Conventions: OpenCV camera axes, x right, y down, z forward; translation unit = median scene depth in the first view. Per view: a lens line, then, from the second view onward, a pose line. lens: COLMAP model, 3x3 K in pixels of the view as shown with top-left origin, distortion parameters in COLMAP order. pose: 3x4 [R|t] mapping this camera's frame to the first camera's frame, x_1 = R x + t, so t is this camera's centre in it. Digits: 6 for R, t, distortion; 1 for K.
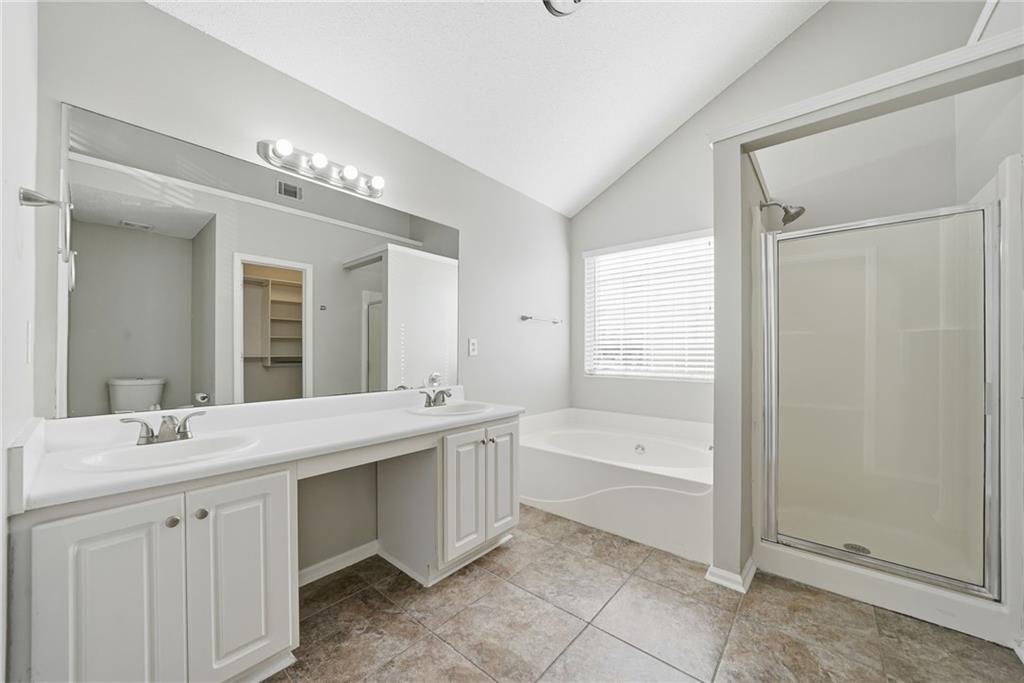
lens RADIAL K [[368.2, 0, 495.1], [0, 368.2, 350.2], [0, 0, 1]] dist [-0.007439, 0.000287]
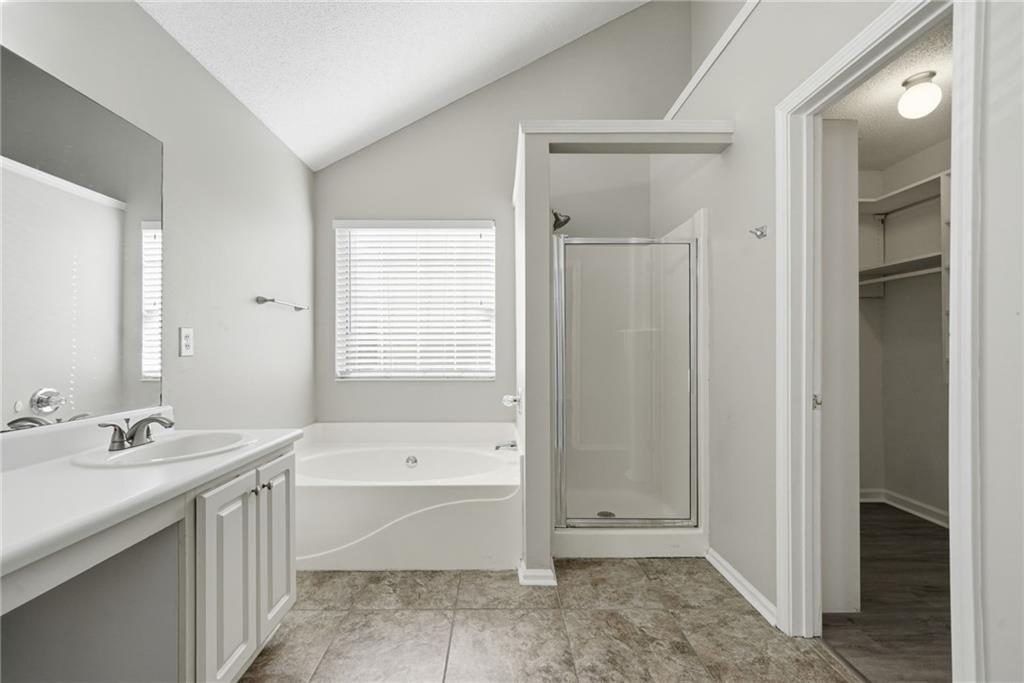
lens RADIAL K [[436.2, 0, 498.9], [0, 436.2, 346.8], [0, 0, 1]] dist [-0.006864, 0.003620]
pose [[0.759151, -0.000917, 0.650914, -0.177363], [0.001320, 0.999999, -0.000130, 0.001025], [-0.650913, 0.000958, 0.759152, 0.144518]]
